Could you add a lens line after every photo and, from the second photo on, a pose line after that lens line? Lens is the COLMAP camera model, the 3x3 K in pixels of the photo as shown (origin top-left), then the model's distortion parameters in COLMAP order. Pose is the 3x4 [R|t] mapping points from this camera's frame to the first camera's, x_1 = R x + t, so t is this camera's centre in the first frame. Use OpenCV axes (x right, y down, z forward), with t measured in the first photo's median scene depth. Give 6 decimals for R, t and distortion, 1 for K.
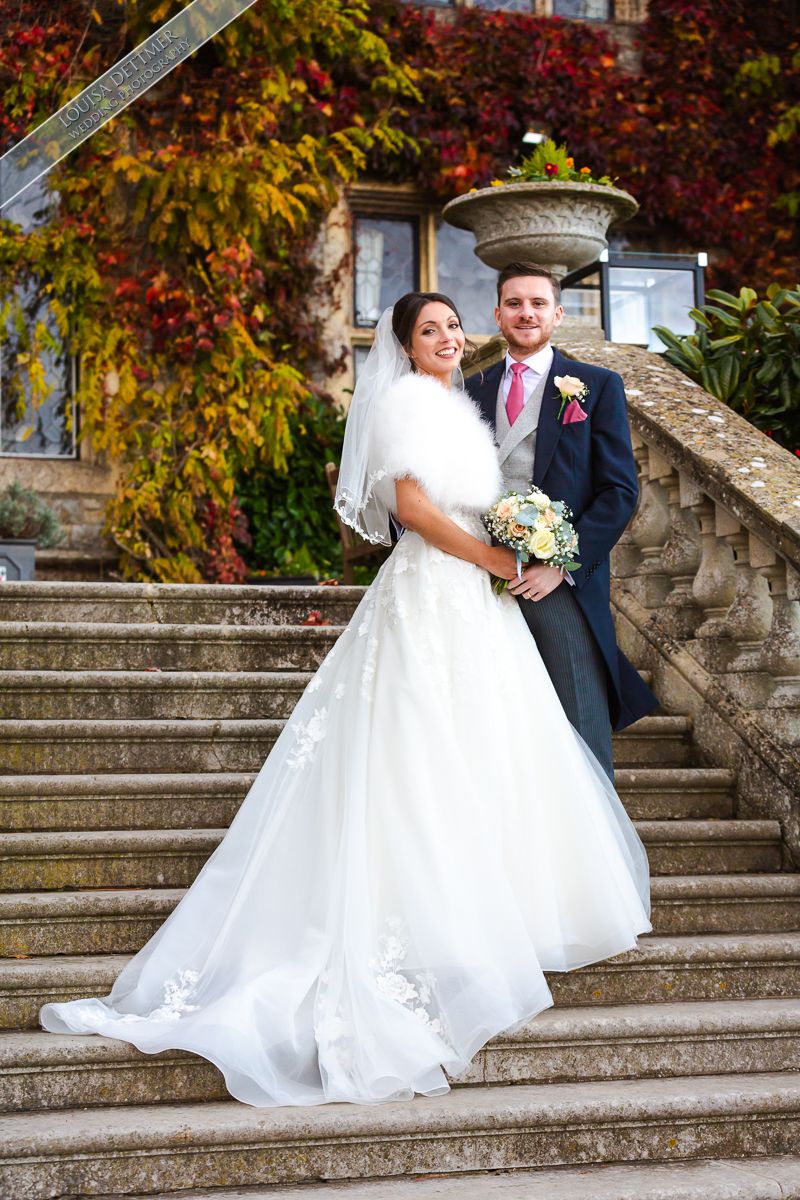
lens RADIAL K [[2499.2, 0, 400.5], [0, 2499.2, 570.7], [0, 0, 1]] dist [0.040014, 0.286606]
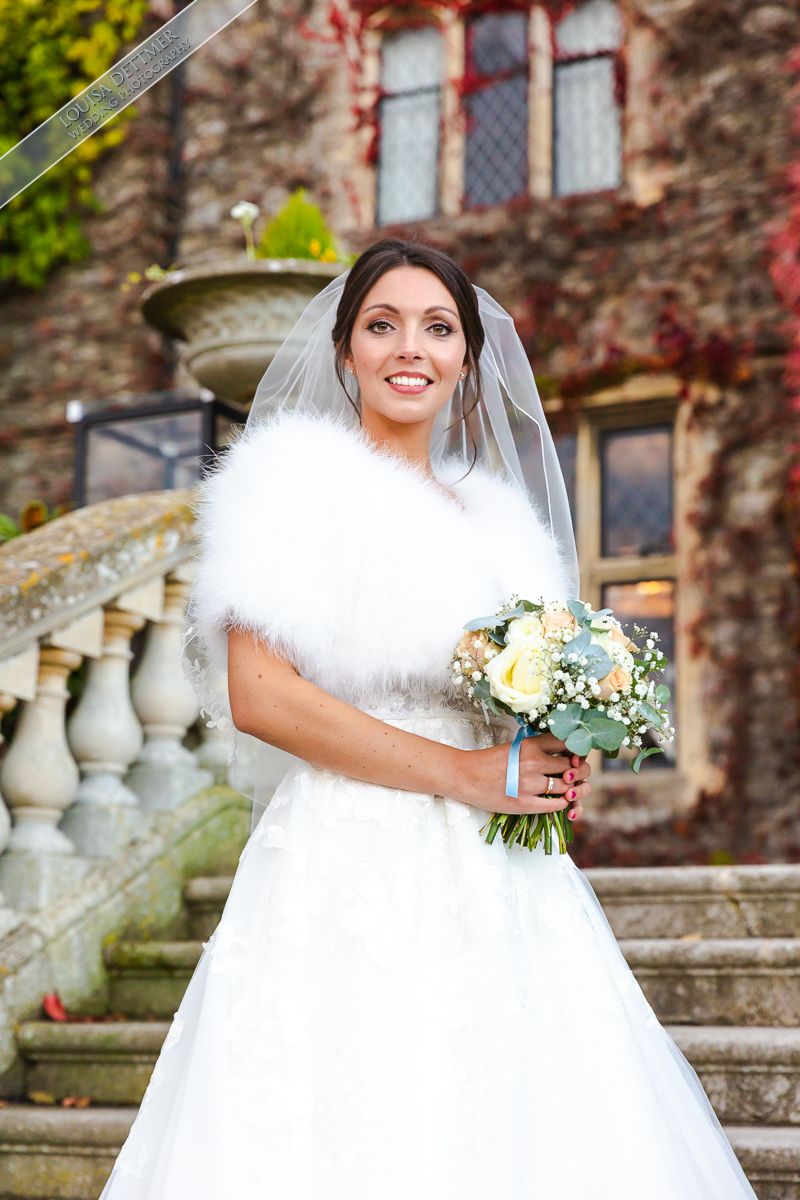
lens RADIAL K [[2252.1, 0, 400.0], [0, 2252.1, 600.0], [0, 0, 1]] dist [0.010013, -0.077158]
pose [[0.690699, -0.118579, -0.713354, 0.233223], [0.042330, 0.991402, -0.123812, 0.005014], [0.721902, 0.055320, 0.689780, 0.572784]]
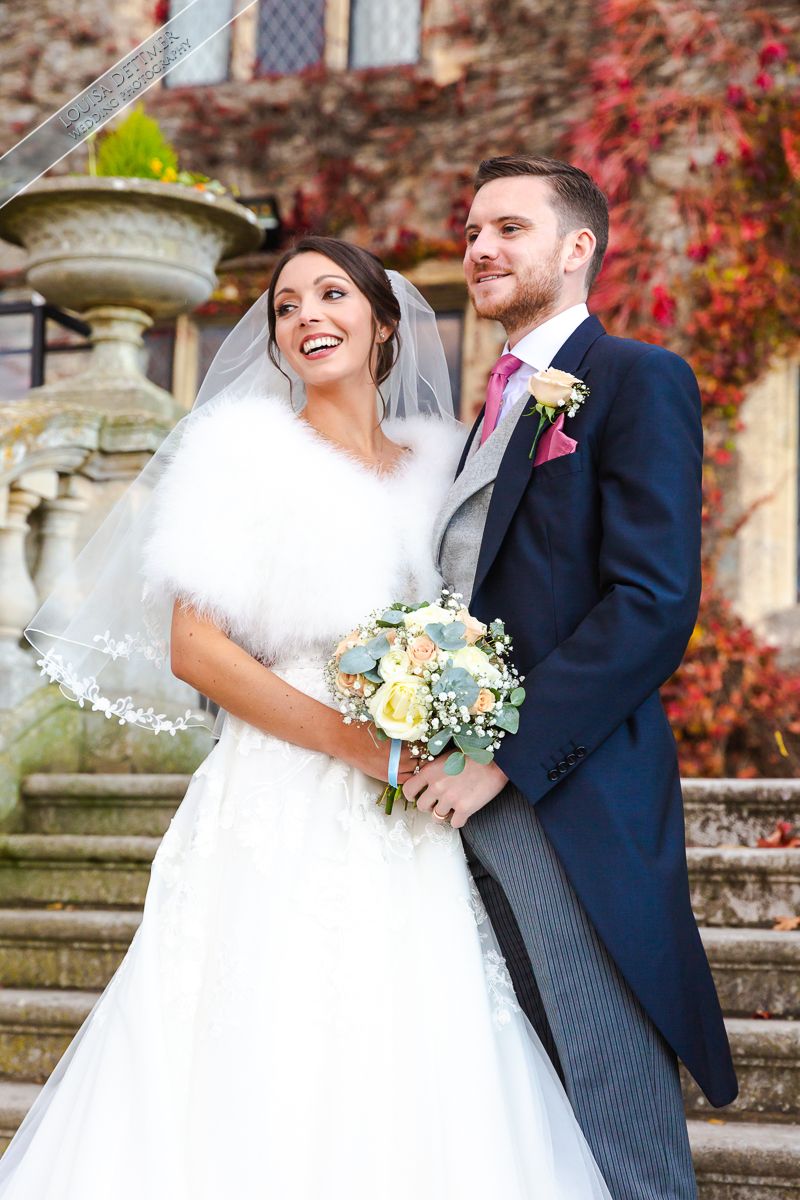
lens RADIAL K [[2423.5, 0, 400.0], [0, 2423.5, 600.0], [0, 0, 1]] dist [-0.002964, 0.042859]
pose [[0.767500, -0.053384, -0.638823, 0.274760], [0.017065, 0.997875, -0.062886, -0.002235], [0.640822, 0.037363, 0.766780, 0.494537]]
